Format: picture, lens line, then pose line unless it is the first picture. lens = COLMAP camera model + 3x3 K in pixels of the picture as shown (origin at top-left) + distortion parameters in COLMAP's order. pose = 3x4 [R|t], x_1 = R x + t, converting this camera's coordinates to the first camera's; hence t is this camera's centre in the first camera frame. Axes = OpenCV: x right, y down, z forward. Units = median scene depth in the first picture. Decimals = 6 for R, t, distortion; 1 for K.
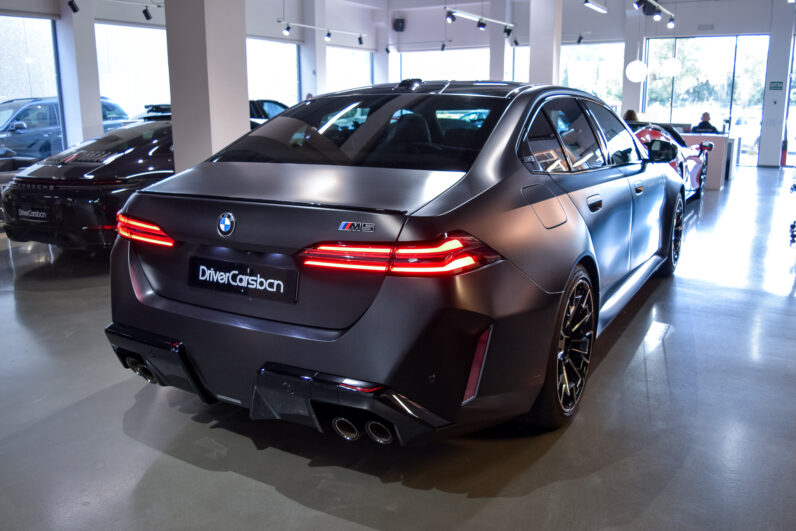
lens RADIAL K [[621.5, 0, 404.9], [0, 621.5, 261.9], [0, 0, 1]] dist [-0.074979, -0.008109]
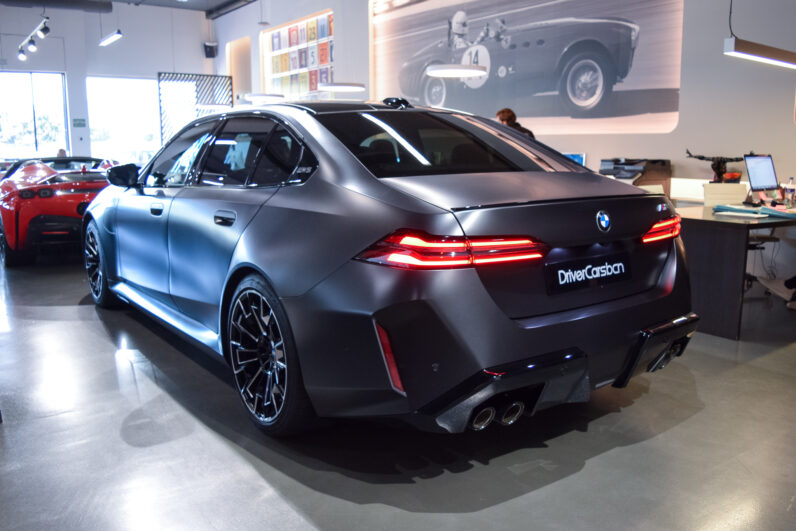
lens RADIAL K [[621.5, 0, 406.1], [0, 621.5, 265.3], [0, 0, 1]] dist [-0.074979, -0.008109]
pose [[0.457582, -0.161112, 0.874449, -1.342064], [0.210049, 0.975199, 0.069760, -0.126398], [-0.864001, 0.151756, 0.480075, 0.744178]]
